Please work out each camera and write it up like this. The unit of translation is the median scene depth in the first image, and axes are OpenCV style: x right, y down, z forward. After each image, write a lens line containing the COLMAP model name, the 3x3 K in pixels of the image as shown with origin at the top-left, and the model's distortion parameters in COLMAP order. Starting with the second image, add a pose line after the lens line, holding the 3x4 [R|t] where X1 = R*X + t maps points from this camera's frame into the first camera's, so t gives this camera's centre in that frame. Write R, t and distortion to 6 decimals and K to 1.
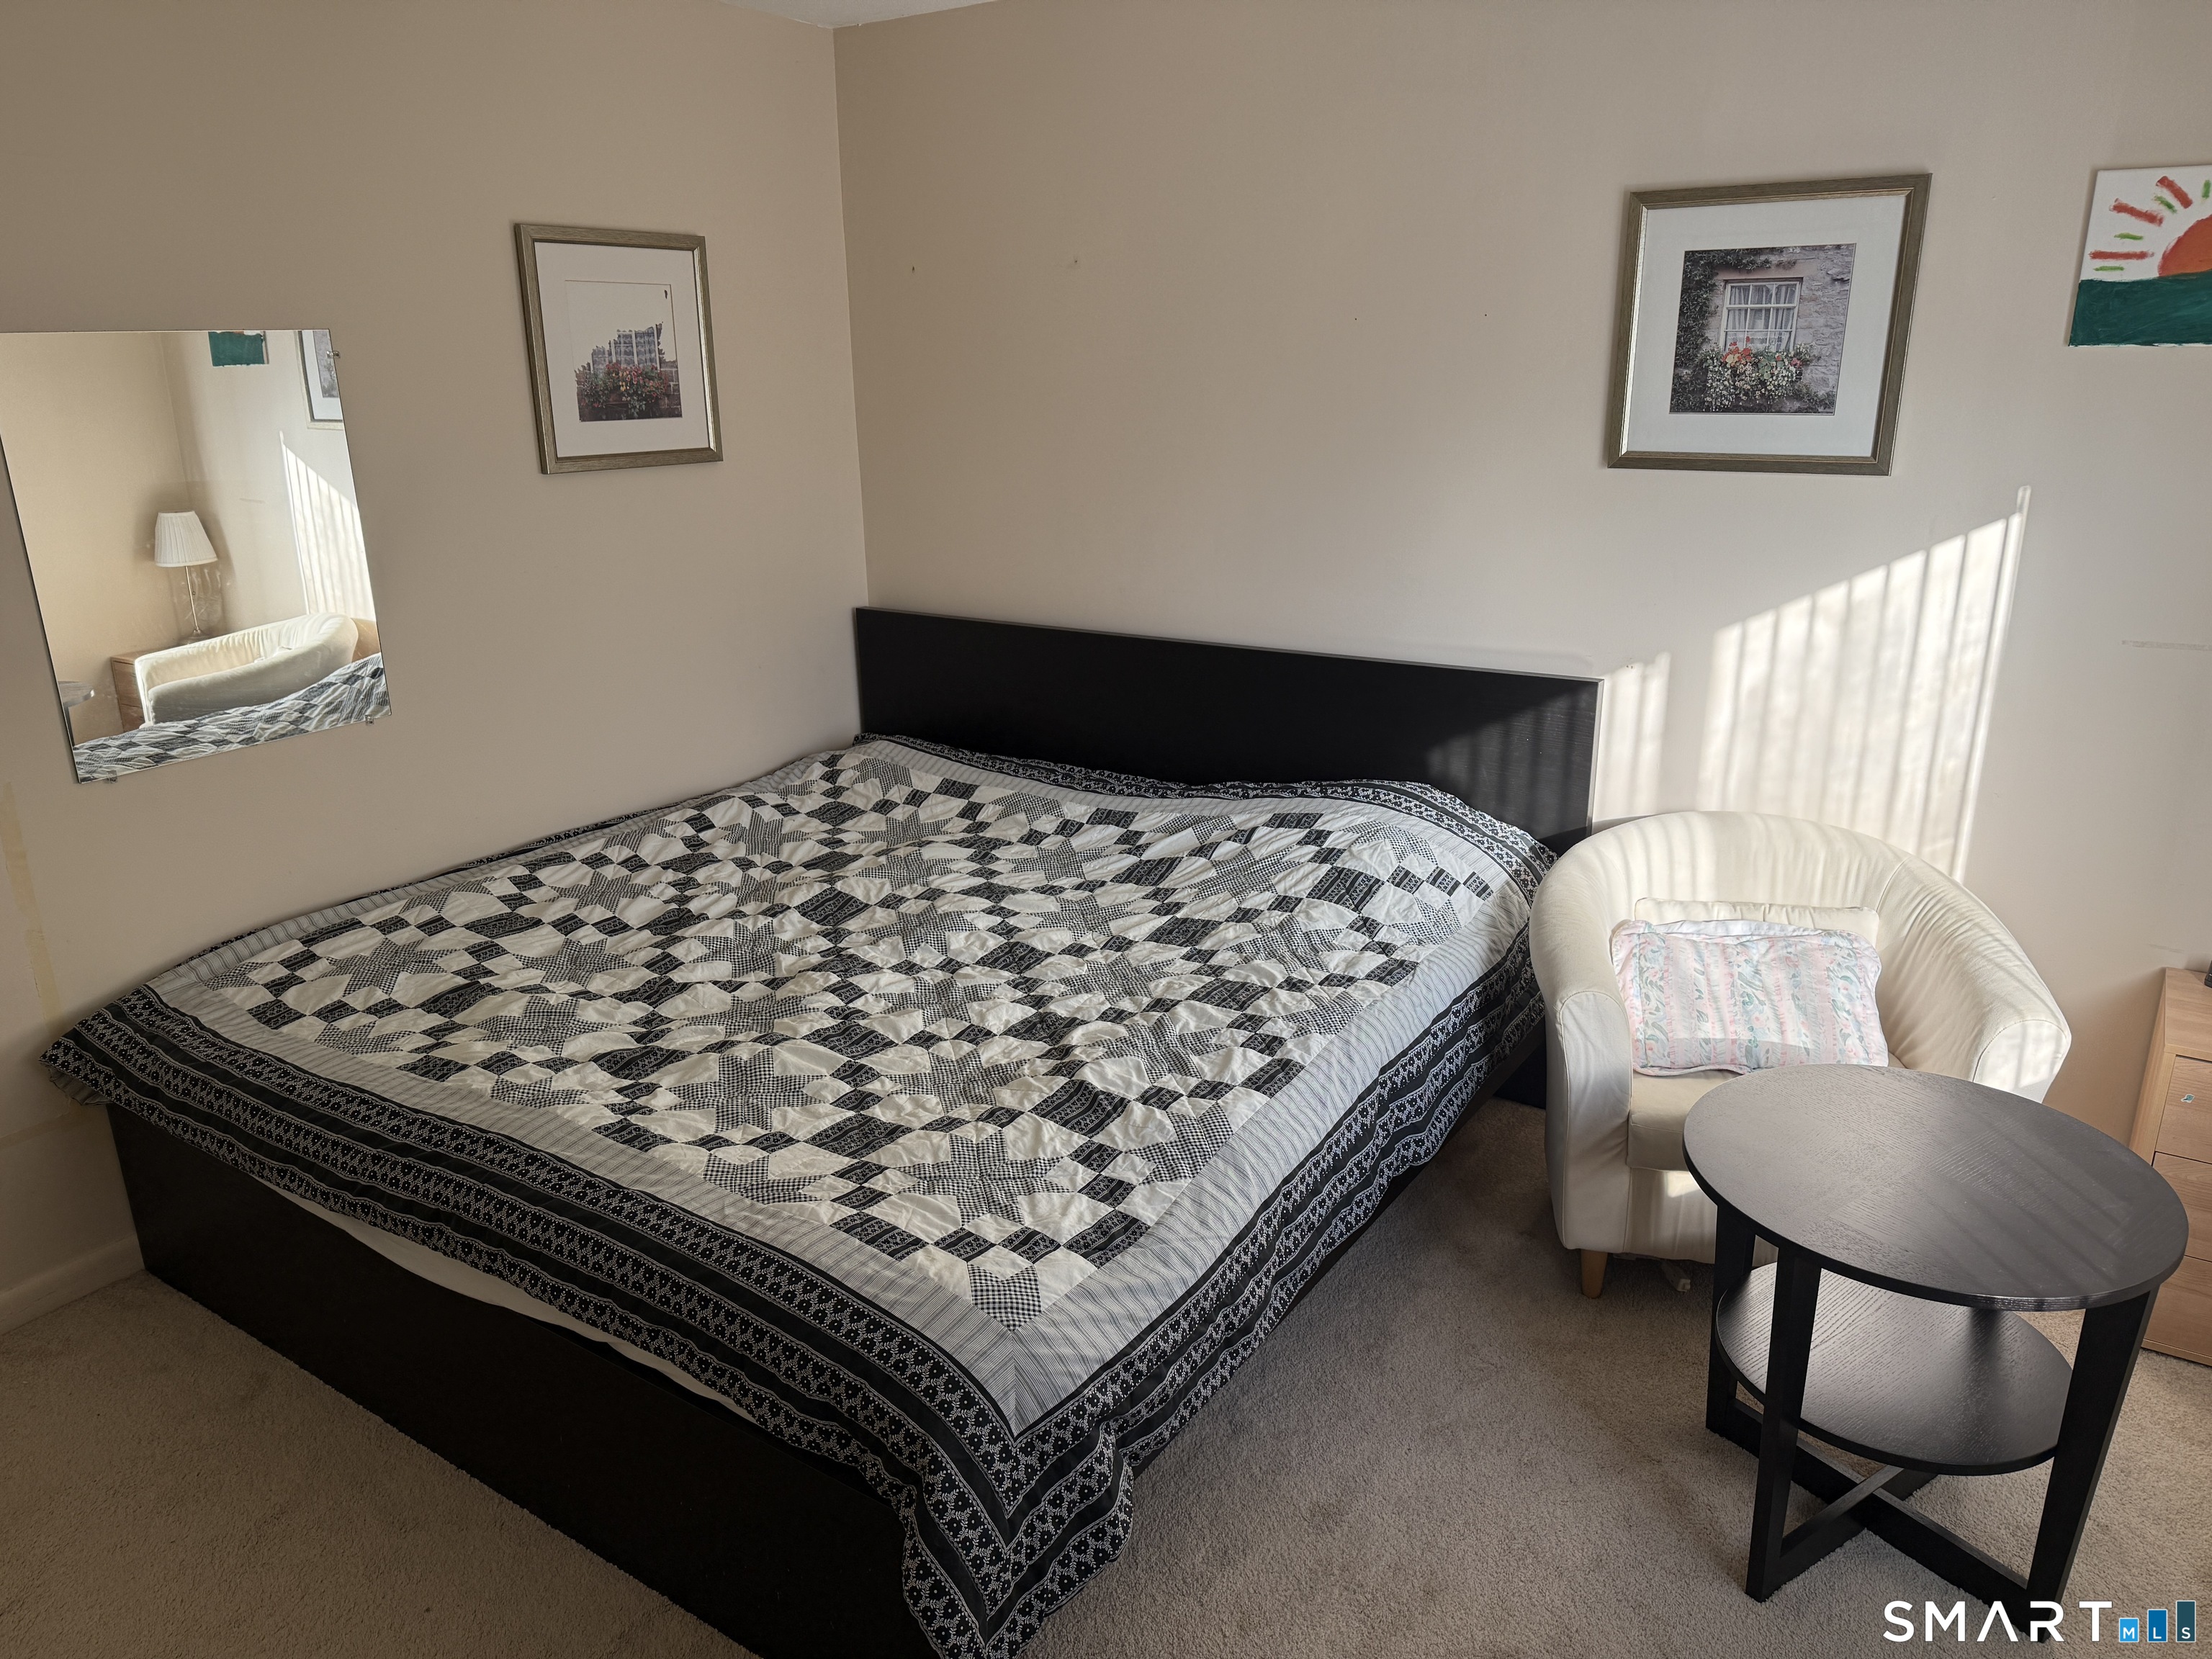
lens RADIAL K [[1529.2, 0, 1116.5], [0, 1529.2, 830.1], [0, 0, 1]] dist [0.085900, -0.072805]
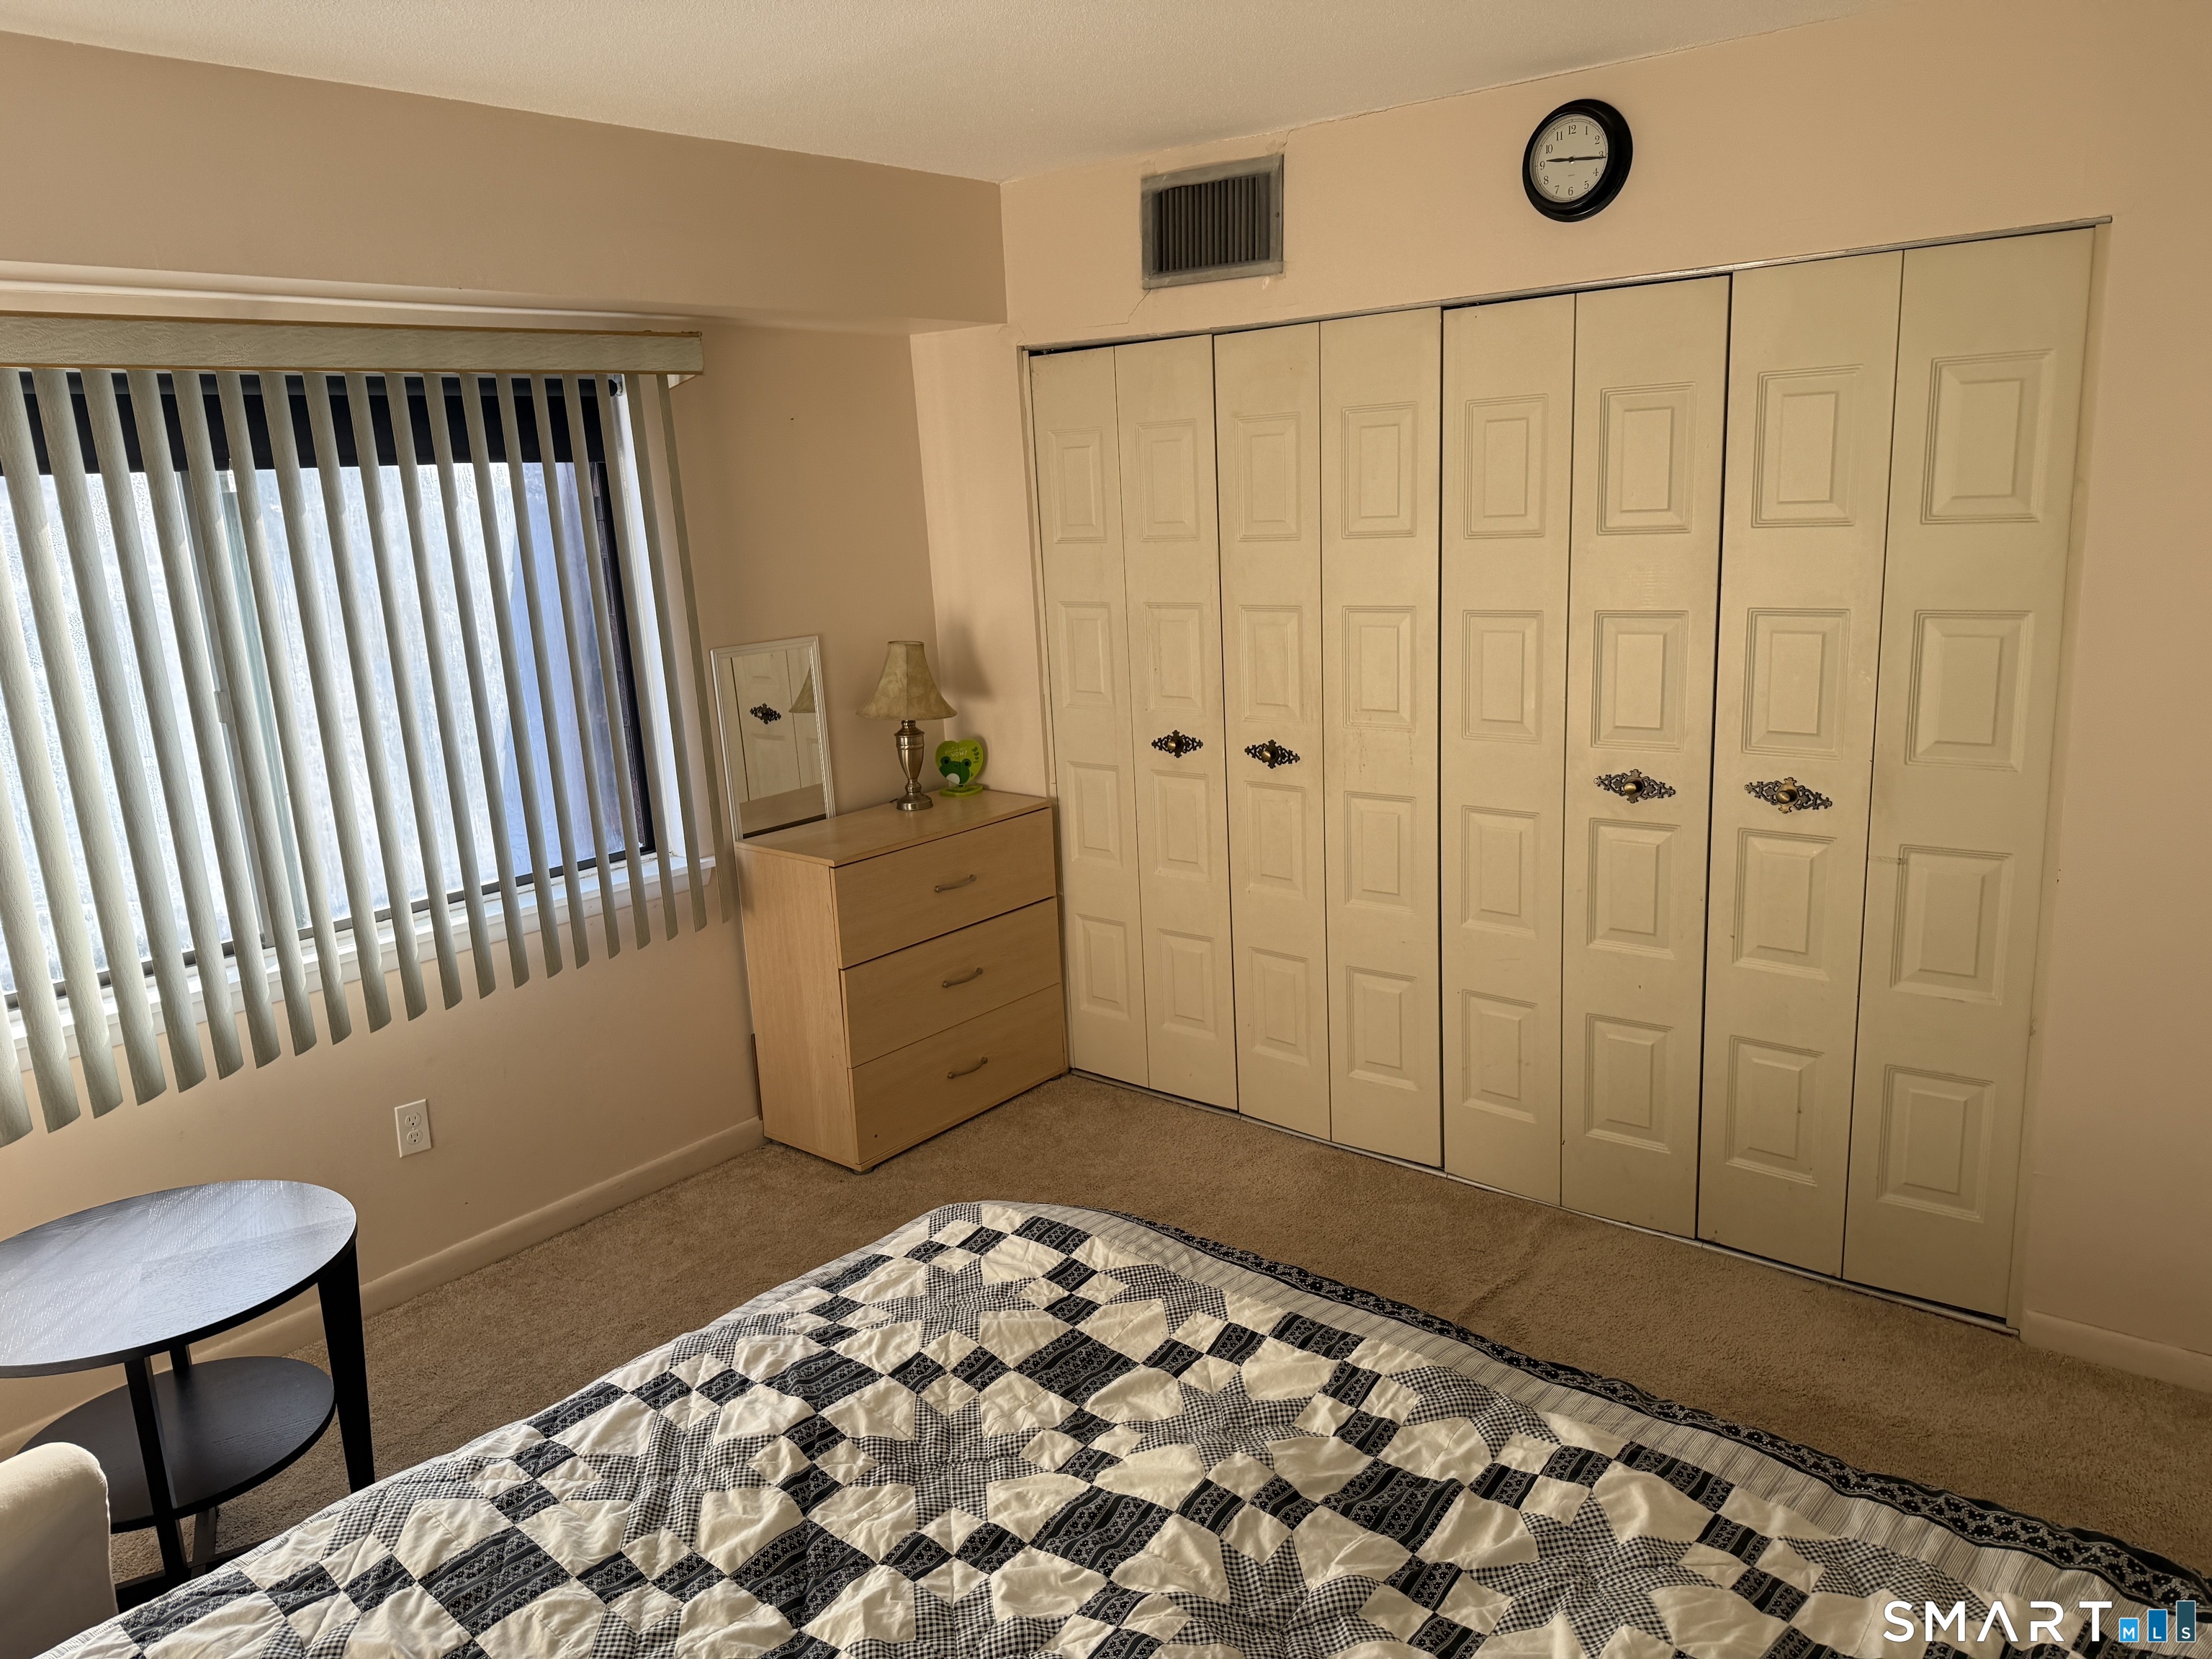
lens RADIAL K [[1547.3, 0, 1099.3], [0, 1547.3, 822.3], [0, 0, 1]] dist [0.125112, -0.169206]
pose [[-0.992543, 0.041863, 0.114482, -0.233494], [0.093483, 0.864139, 0.494495, -0.414516], [-0.078228, 0.501509, -0.861608, 1.282005]]
